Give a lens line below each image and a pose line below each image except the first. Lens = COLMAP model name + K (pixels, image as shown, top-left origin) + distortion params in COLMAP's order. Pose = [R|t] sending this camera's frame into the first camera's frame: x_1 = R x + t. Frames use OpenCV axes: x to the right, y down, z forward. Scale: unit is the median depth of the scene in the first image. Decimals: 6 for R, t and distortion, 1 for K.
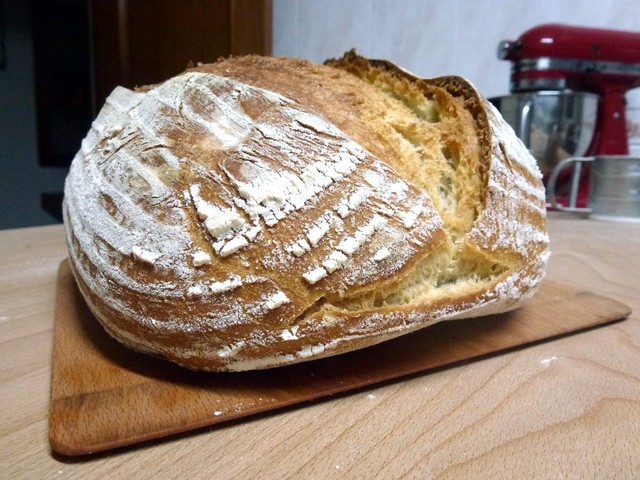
lens RADIAL K [[443.6, 0, 320.0], [0, 443.6, 240.0], [0, 0, 1]] dist [-0.021656, -0.001728]
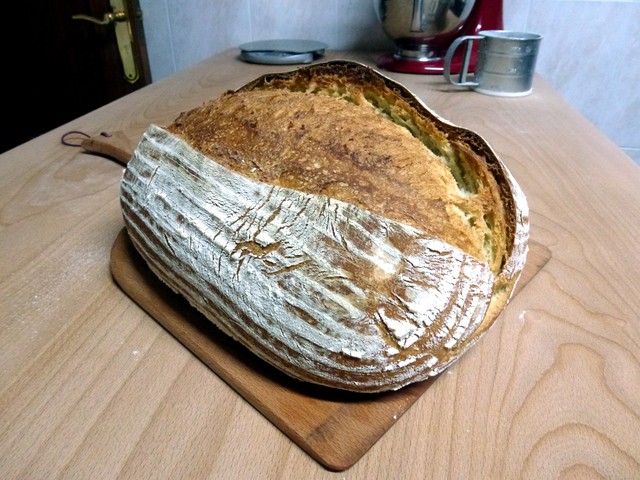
lens RADIAL K [[443.6, 0, 320.0], [0, 443.6, 240.0], [0, 0, 1]] dist [-0.021656, -0.001728]
pose [[0.952331, -0.169920, 0.253364, -0.828447], [0.063548, 0.922794, 0.380017, -0.943853], [-0.298375, -0.345801, 0.889603, -0.250001]]
